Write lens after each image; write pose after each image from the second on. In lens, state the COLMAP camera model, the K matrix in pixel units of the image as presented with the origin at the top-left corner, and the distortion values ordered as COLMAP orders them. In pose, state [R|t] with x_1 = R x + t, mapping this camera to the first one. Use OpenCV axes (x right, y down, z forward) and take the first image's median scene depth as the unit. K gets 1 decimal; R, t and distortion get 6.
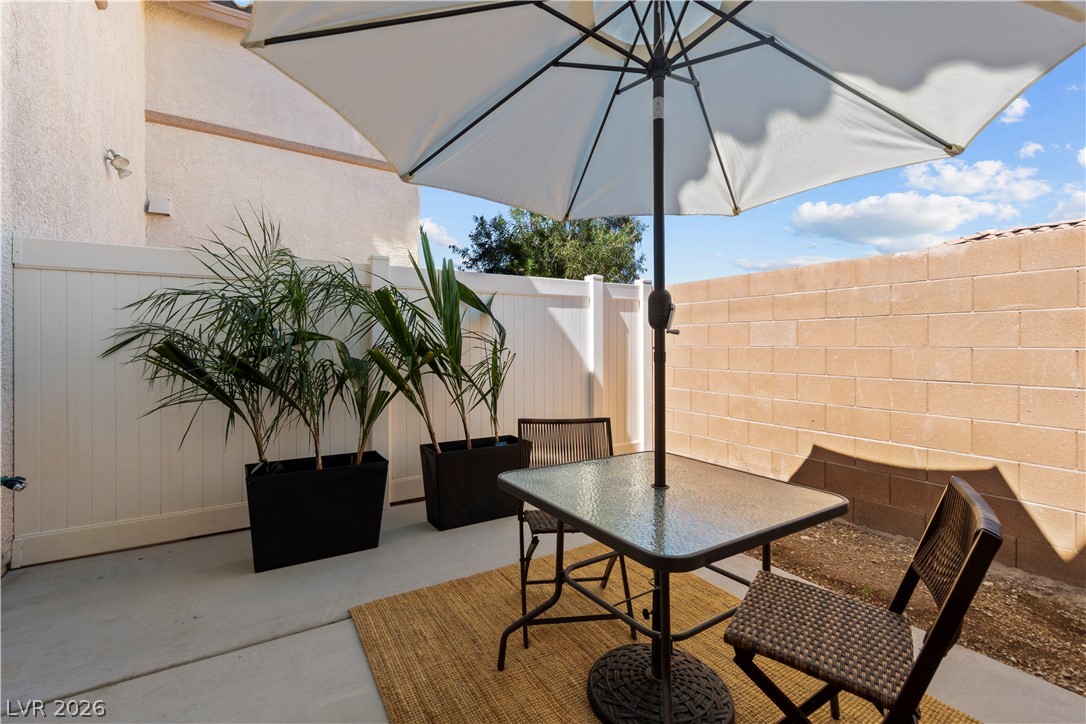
lens RADIAL K [[472.7, 0, 561.5], [0, 472.7, 342.4], [0, 0, 1]] dist [-0.000604, -0.000044]
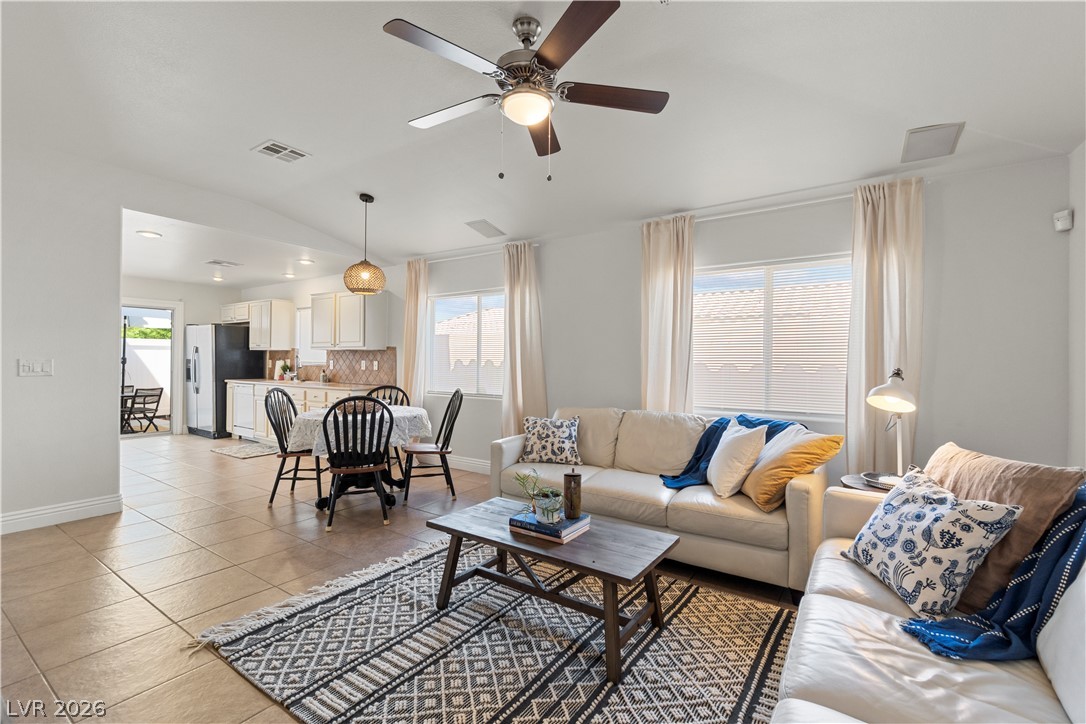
lens RADIAL K [[476.4, 0, 532.0], [0, 476.4, 359.5], [0, 0, 1]] dist [-0.000245, 0.000151]
pose [[0.925806, 0.018860, 0.377529, 1.315150], [-0.015401, 0.999807, -0.012178, -0.046239], [-0.377686, 0.005460, 0.925918, -3.063990]]
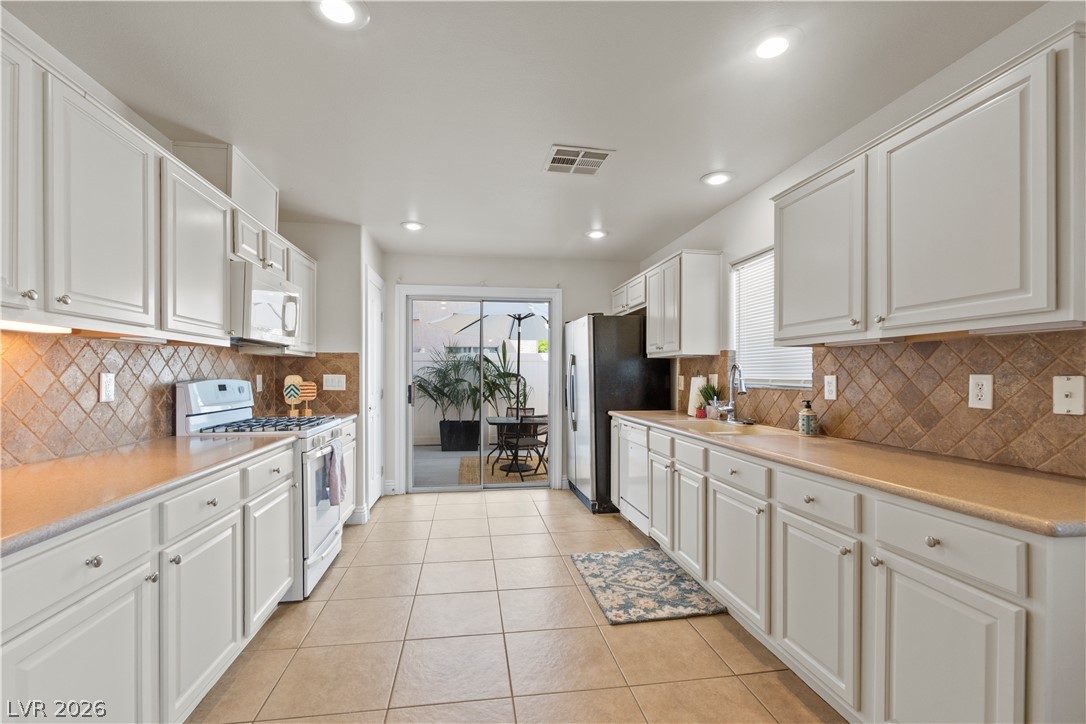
lens RADIAL K [[477.0, 0, 544.1], [0, 477.0, 376.0], [0, 0, 1]] dist [-0.001538, 0.000183]
pose [[0.914777, 0.011217, -0.403803, 1.166008], [-0.012057, 0.999927, 0.000463, -0.048461], [0.403779, 0.004445, 0.914846, -1.523356]]
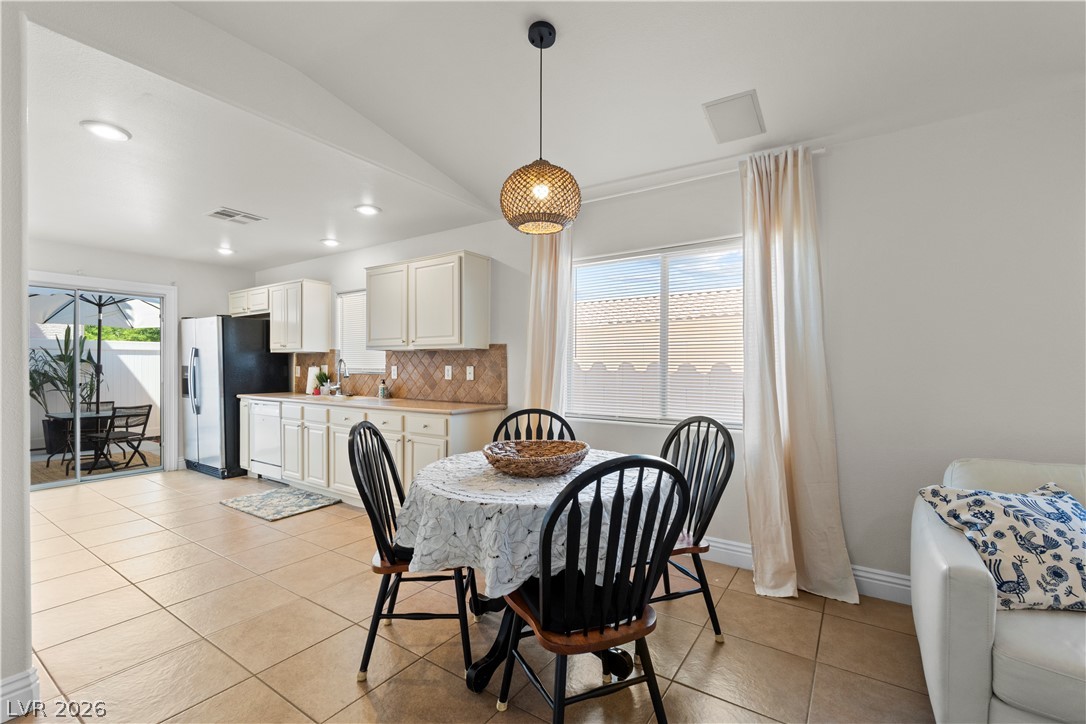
lens RADIAL K [[474.5, 0, 530.3], [0, 474.5, 367.8], [0, 0, 1]] dist [-0.000343, 0.000194]
pose [[0.924866, 0.008955, 0.380187, 1.106336], [-0.007637, 0.999958, -0.004974, -0.045037], [-0.380216, 0.001697, 0.924896, -2.186974]]
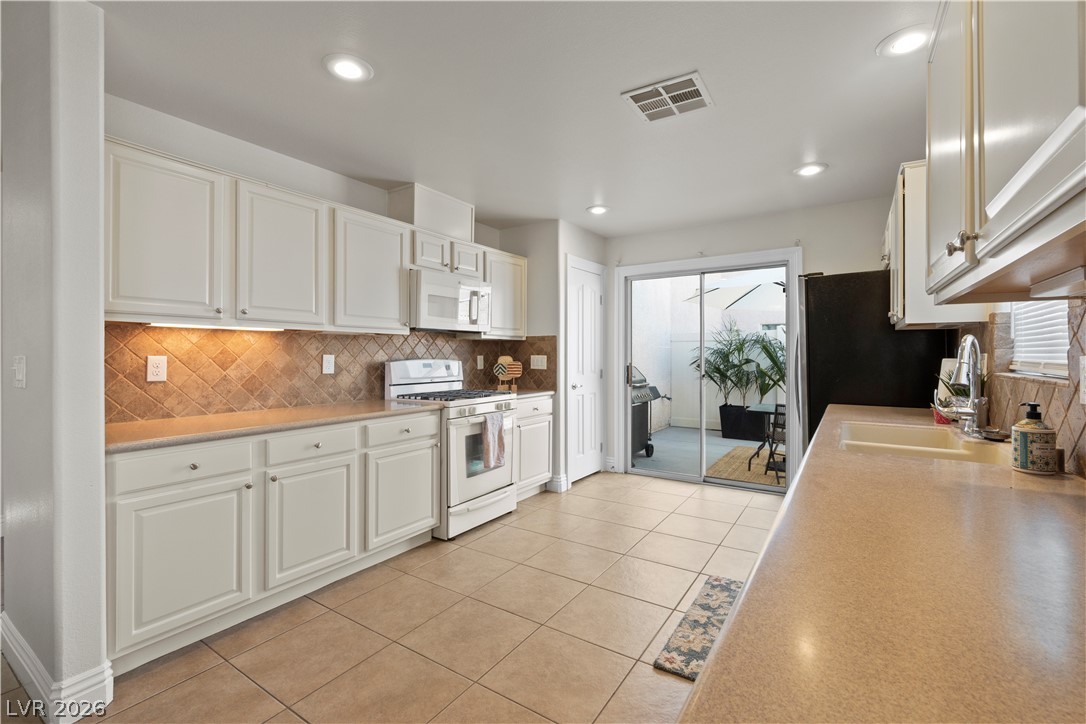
lens RADIAL K [[477.3, 0, 543.1], [0, 477.3, 352.9], [0, 0, 1]] dist [-0.002158, -0.000181]
pose [[0.410158, 0.004198, -0.912005, 1.471681], [-0.008064, 0.999967, 0.000976, -0.054263], [0.911979, 0.006955, 0.410179, -1.149473]]
